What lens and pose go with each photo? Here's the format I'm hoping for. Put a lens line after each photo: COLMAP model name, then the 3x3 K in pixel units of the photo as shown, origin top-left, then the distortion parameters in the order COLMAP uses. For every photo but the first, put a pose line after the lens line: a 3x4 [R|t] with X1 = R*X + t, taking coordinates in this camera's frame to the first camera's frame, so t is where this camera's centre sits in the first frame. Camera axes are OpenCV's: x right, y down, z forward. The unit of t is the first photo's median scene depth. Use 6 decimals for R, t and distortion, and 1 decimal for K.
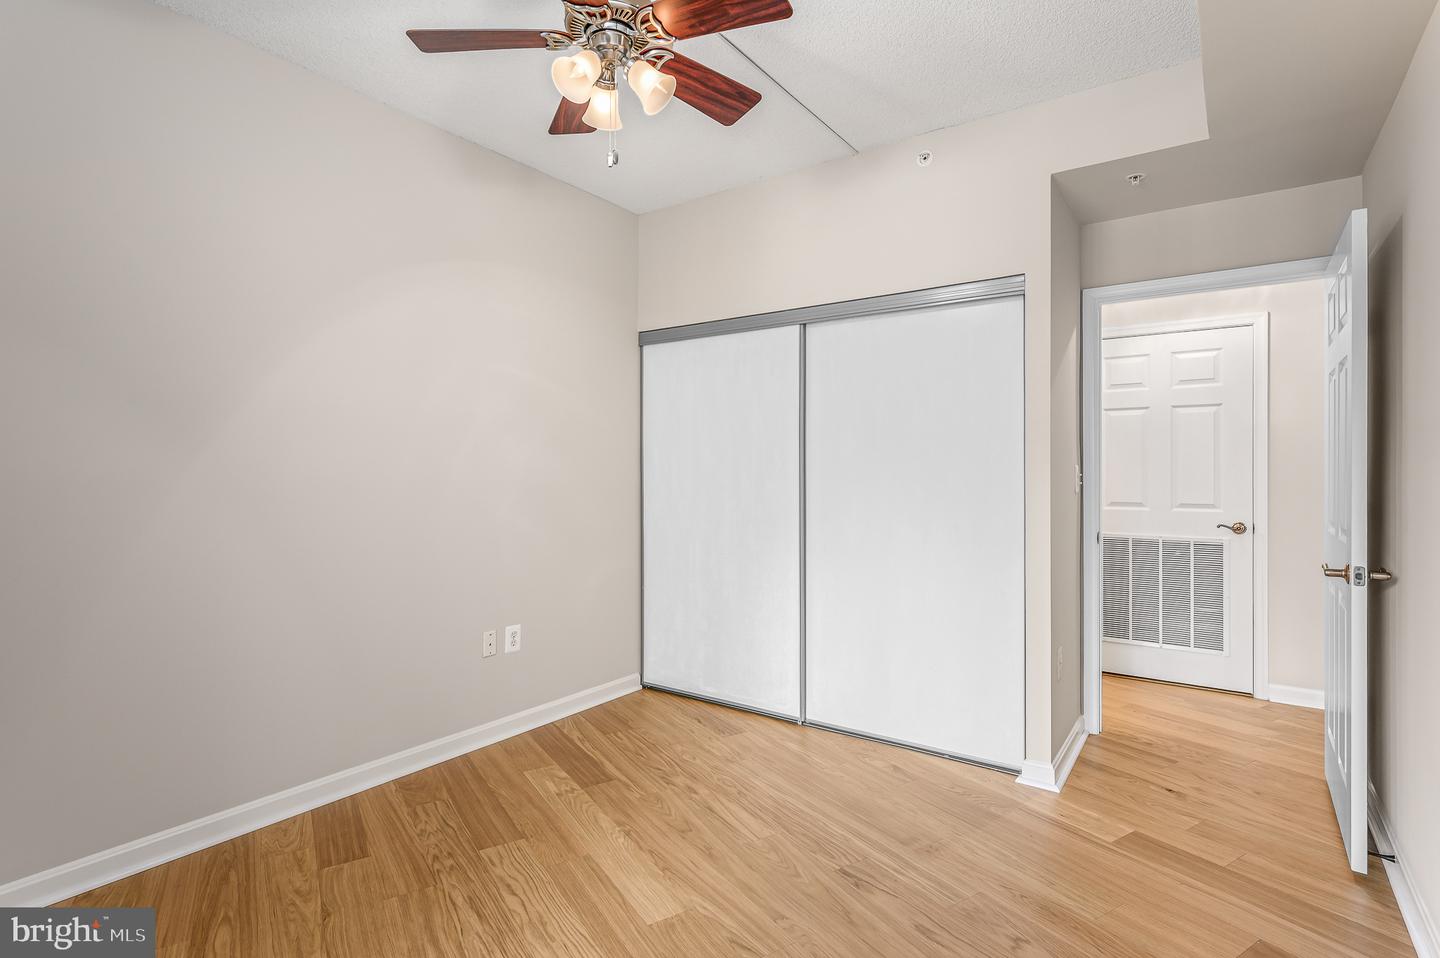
lens RADIAL K [[718.8, 0, 720.0], [0, 718.8, 479.0], [0, 0, 1]] dist [0.000833, 0.000161]
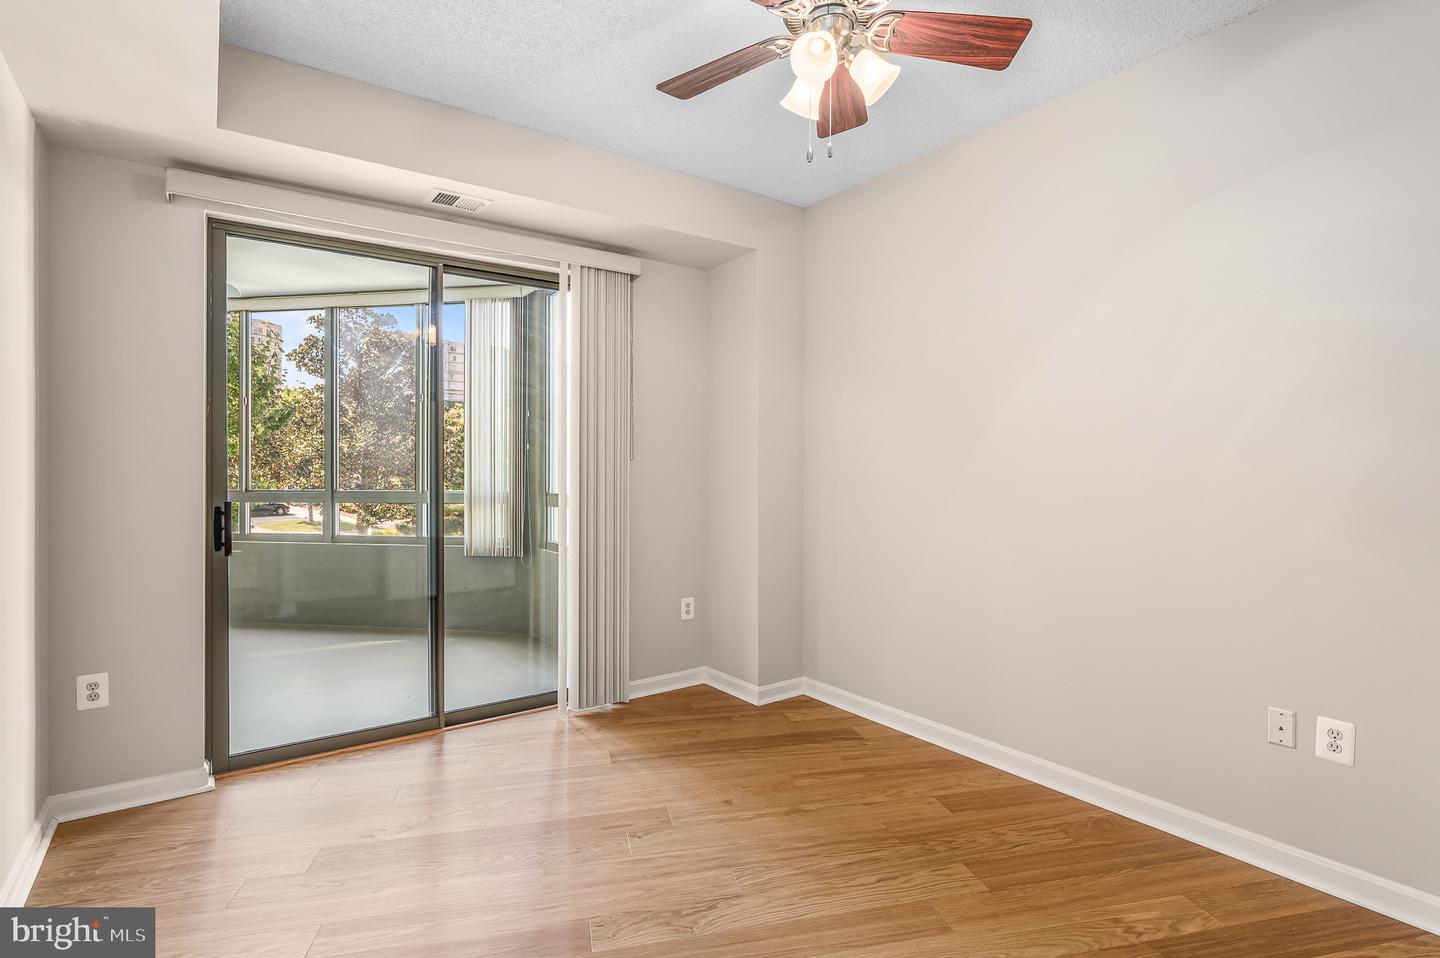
lens RADIAL K [[718.8, 0, 720.0], [0, 718.8, 479.0], [0, 0, 1]] dist [0.000833, 0.000161]
pose [[-0.306892, 0.008021, -0.951711, 0.576348], [-0.026364, 0.999509, 0.016926, -0.001251], [0.951379, 0.030285, -0.306530, 0.834529]]
